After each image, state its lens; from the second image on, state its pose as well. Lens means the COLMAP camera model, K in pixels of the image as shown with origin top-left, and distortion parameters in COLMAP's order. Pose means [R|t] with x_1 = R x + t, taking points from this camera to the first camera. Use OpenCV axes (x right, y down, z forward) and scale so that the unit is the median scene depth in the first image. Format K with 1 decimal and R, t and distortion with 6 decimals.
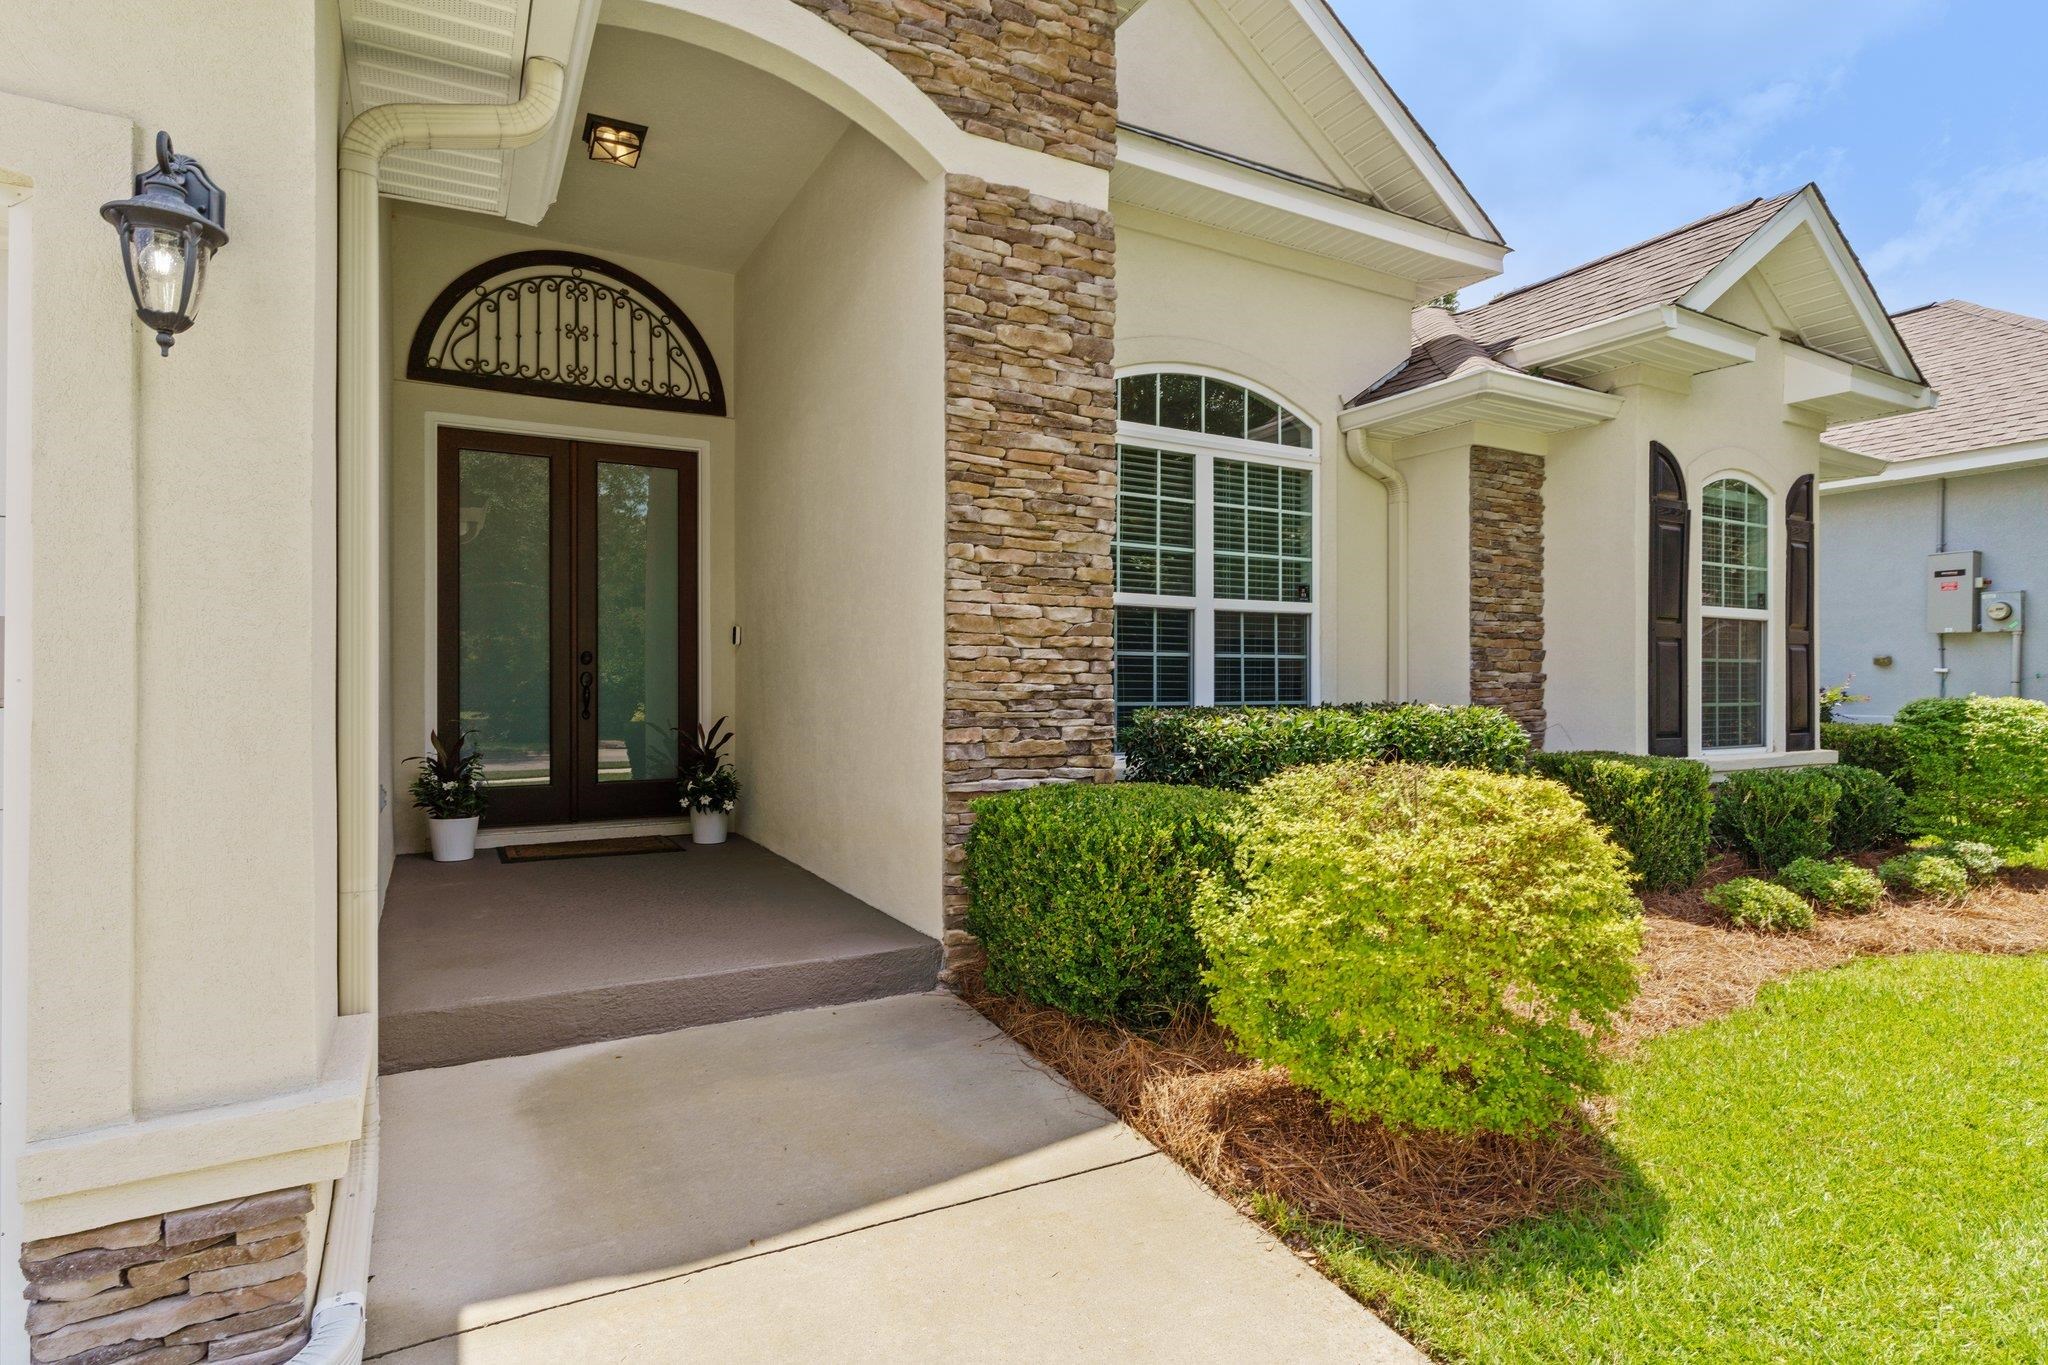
lens RADIAL K [[1044.7, 0, 1016.3], [0, 1044.7, 681.4], [0, 0, 1]] dist [-0.006829, -0.000058]
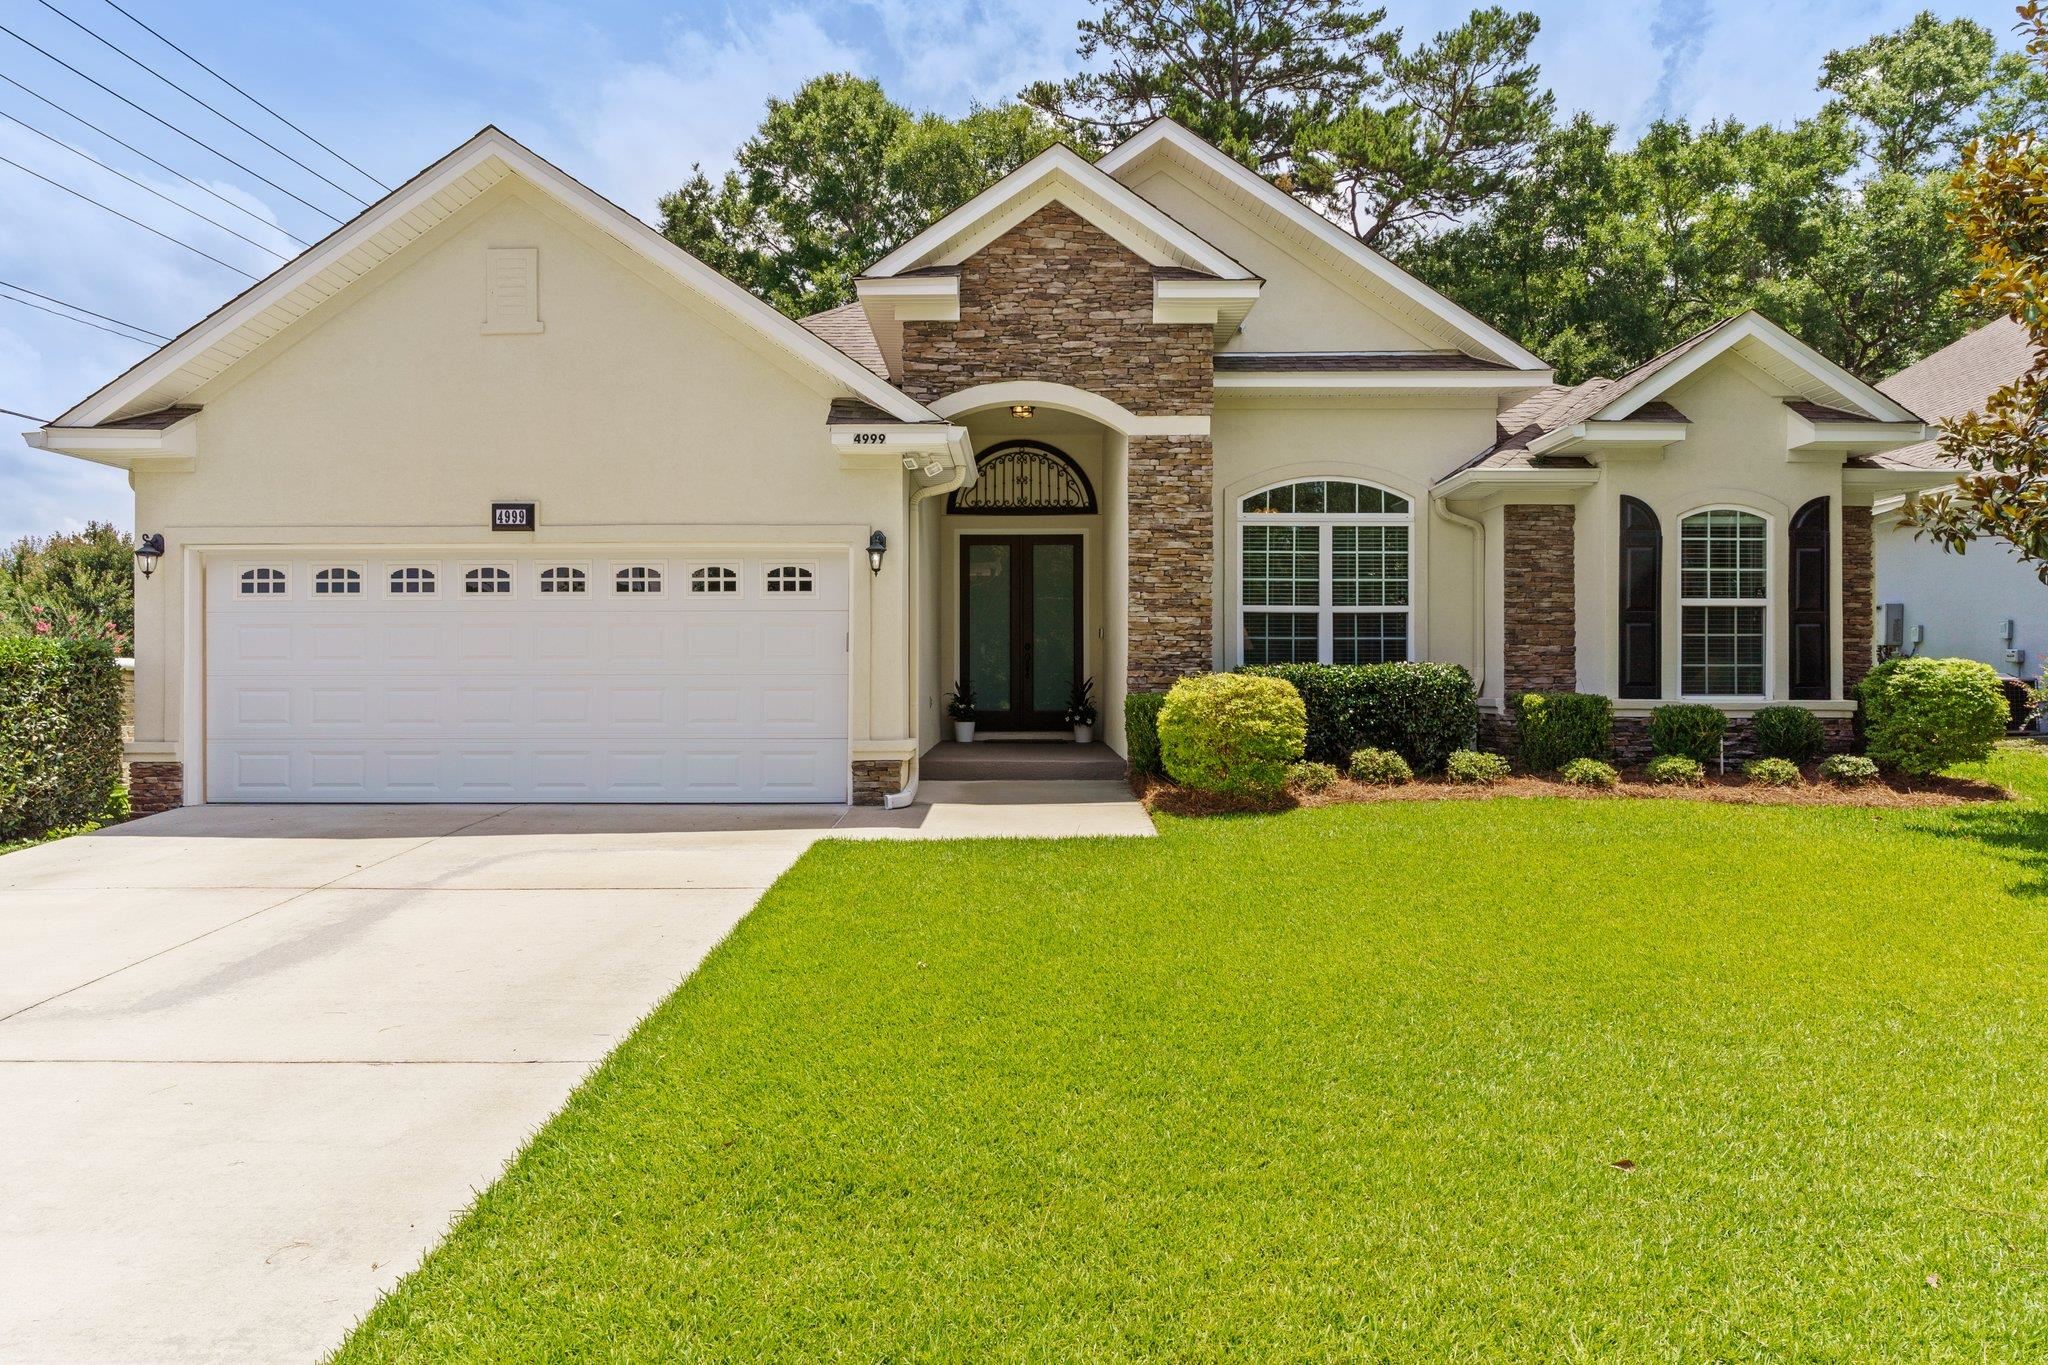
lens RADIAL K [[1148.6, 0, 1020.0], [0, 1148.6, 678.8], [0, 0, 1]] dist [-0.002798, -0.000475]
pose [[0.872685, -0.003267, -0.488272, 0.650883], [0.000929, 0.999987, -0.005031, 0.050460], [0.488282, 0.003937, 0.872677, -0.915594]]
